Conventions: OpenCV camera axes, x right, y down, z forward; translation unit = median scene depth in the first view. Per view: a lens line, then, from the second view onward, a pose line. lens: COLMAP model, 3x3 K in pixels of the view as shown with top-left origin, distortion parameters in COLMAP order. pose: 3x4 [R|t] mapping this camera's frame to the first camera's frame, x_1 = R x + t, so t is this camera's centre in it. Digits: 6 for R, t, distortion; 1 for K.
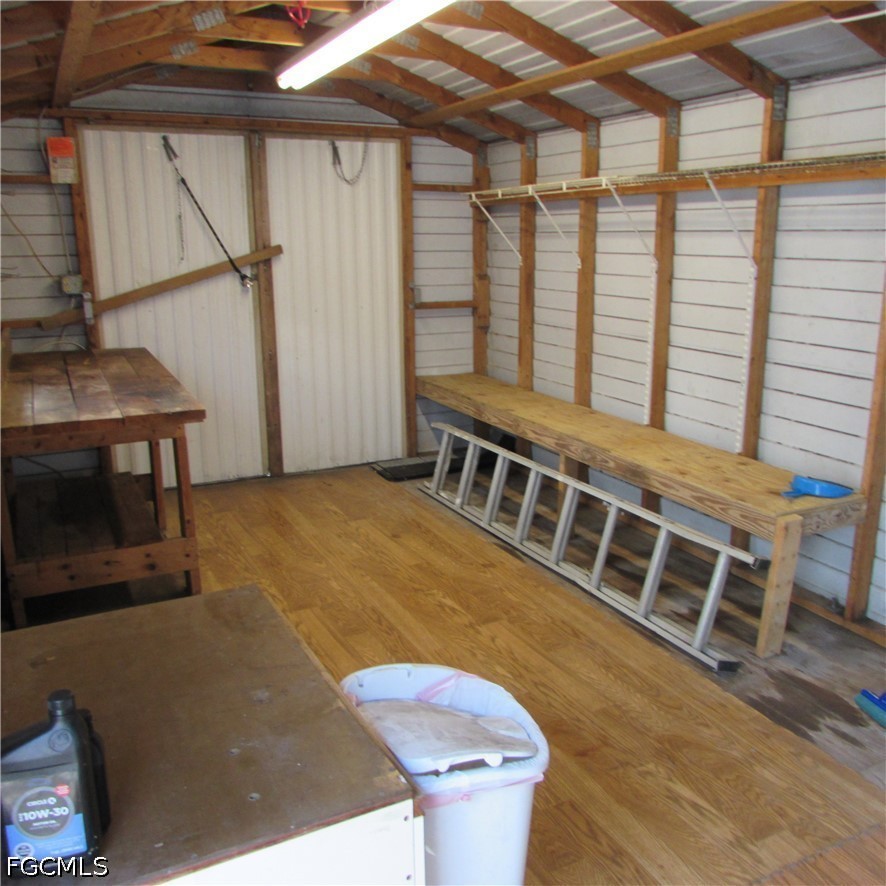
lens RADIAL K [[832.1, 0, 450.7], [0, 832.1, 435.4], [0, 0, 1]] dist [-0.043523, 0.020011]
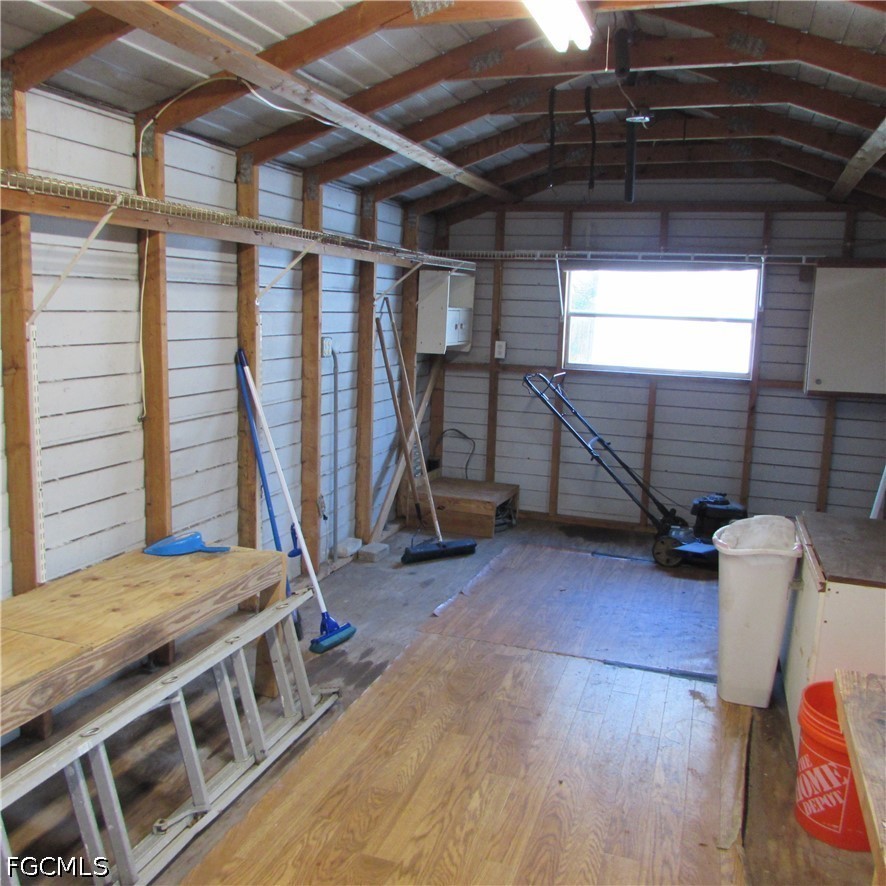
lens RADIAL K [[832.1, 0, 450.7], [0, 832.1, 435.4], [0, 0, 1]] dist [-0.043523, 0.020011]
pose [[-0.699827, -0.134870, 0.701465, -0.430016], [0.134044, 0.939773, 0.314420, -0.312811], [-0.701623, 0.314066, -0.639600, 1.334605]]
